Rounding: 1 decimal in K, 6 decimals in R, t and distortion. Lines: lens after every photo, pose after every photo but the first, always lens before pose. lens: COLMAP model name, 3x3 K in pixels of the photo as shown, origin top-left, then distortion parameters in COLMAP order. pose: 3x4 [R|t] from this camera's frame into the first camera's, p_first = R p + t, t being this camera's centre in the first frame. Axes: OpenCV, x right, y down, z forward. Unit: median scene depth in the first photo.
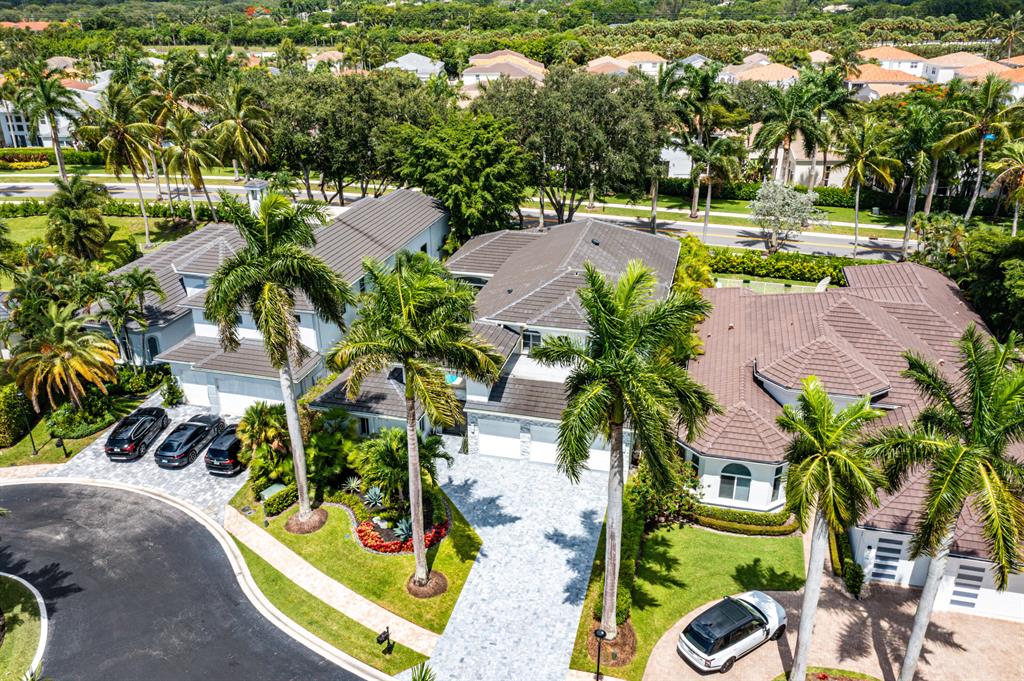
lens RADIAL K [[794.0, 0, 511.8], [0, 794.0, 343.6], [0, 0, 1]] dist [0.001280, 0.002587]
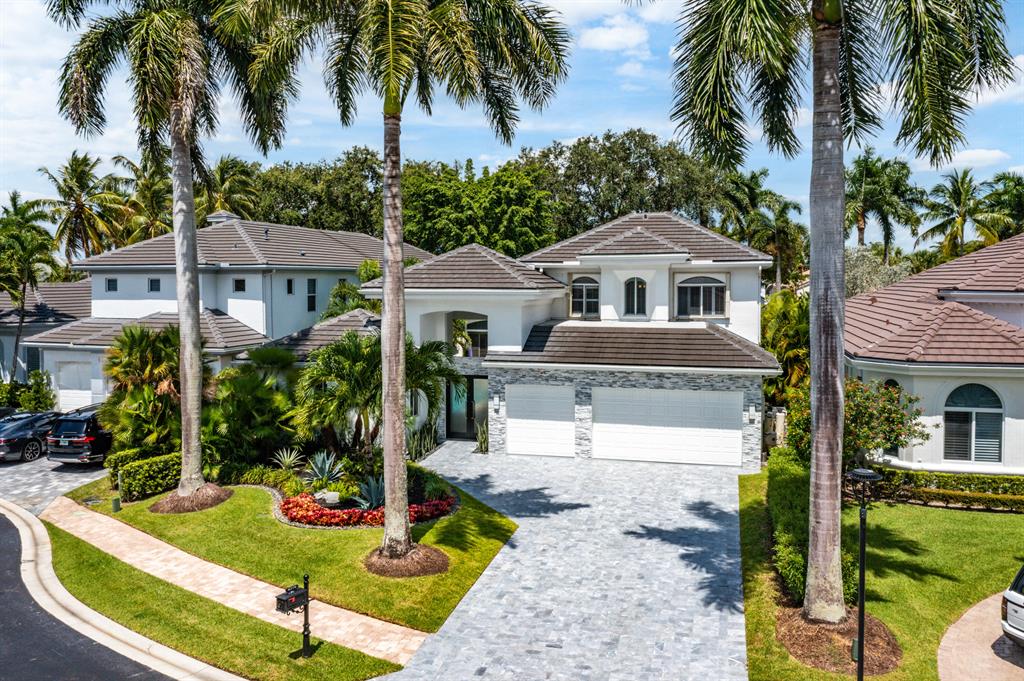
lens RADIAL K [[794.0, 0, 513.5], [0, 794.0, 338.1], [0, 0, 1]] dist [0.001280, 0.002587]
pose [[0.999893, -0.011180, -0.009433, -0.034035], [0.006847, 0.927564, -0.373602, 0.330352], [0.012927, 0.373497, 0.927541, 0.468732]]
